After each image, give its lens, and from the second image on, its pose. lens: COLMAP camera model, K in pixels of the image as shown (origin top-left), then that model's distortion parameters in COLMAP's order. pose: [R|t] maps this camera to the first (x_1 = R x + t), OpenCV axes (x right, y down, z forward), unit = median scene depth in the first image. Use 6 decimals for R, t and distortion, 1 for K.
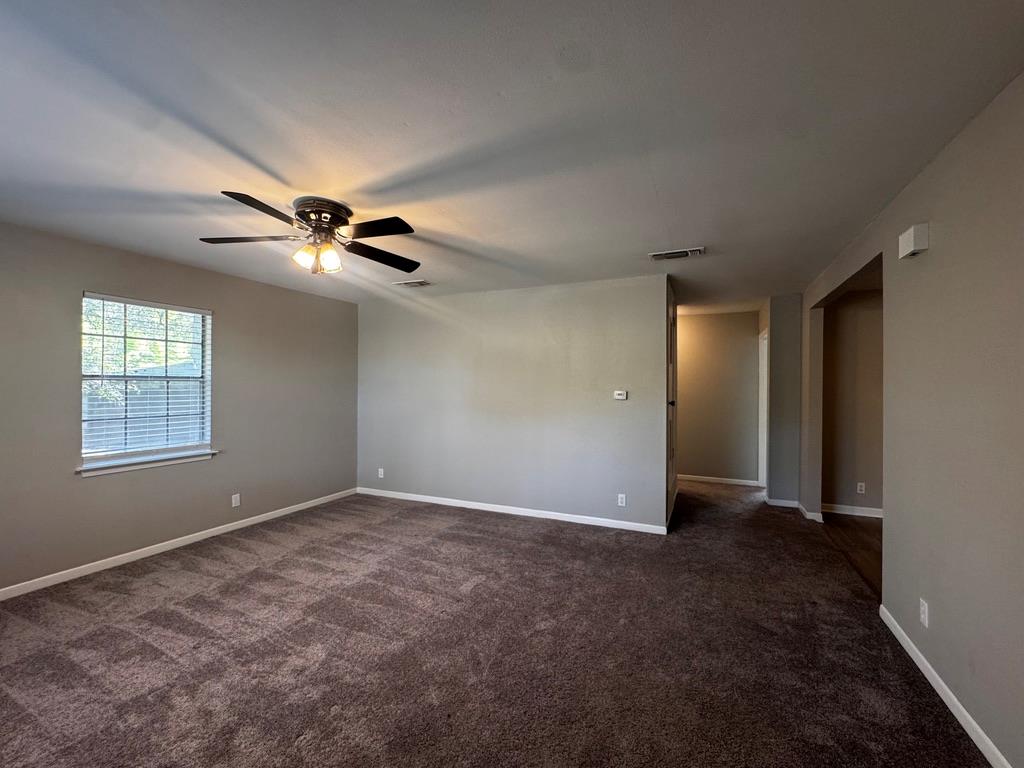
lens RADIAL K [[426.6, 0, 515.4], [0, 426.6, 386.5], [0, 0, 1]] dist [0.001481, 0.000200]
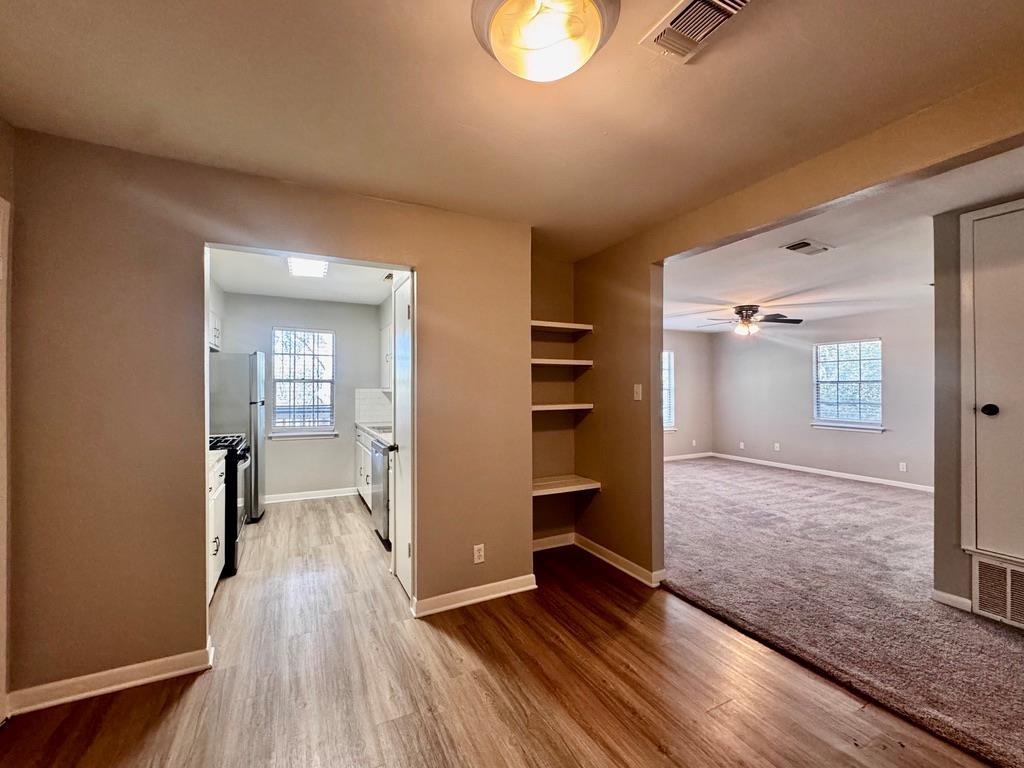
lens RADIAL K [[426.6, 0, 515.4], [0, 426.6, 386.5], [0, 0, 1]] dist [0.001481, 0.000200]
pose [[-0.640387, -0.004602, -0.768039, 1.086616], [0.005062, 0.999935, -0.010212, 0.009936], [0.768036, -0.010427, -0.640322, 0.774391]]
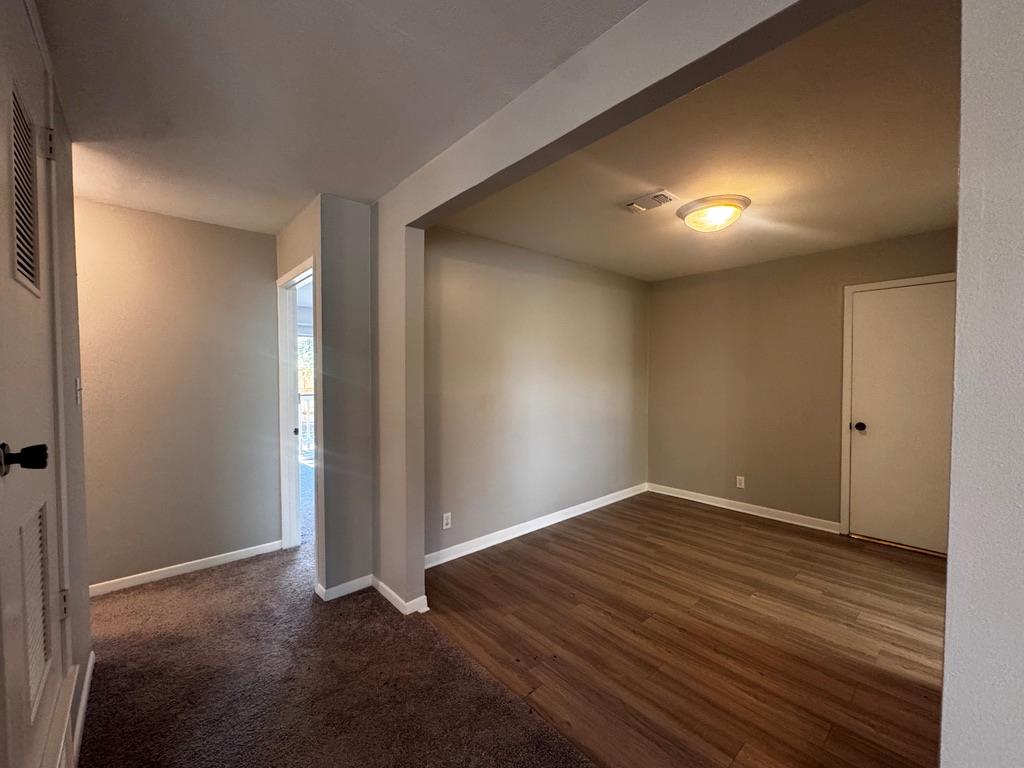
lens RADIAL K [[426.6, 0, 515.4], [0, 426.6, 386.5], [0, 0, 1]] dist [0.001481, 0.000200]
pose [[0.416799, -0.033926, 0.908365, 0.245247], [-0.001977, 0.999267, 0.038228, -0.001747], [-0.908997, -0.017729, 0.416426, 0.621748]]
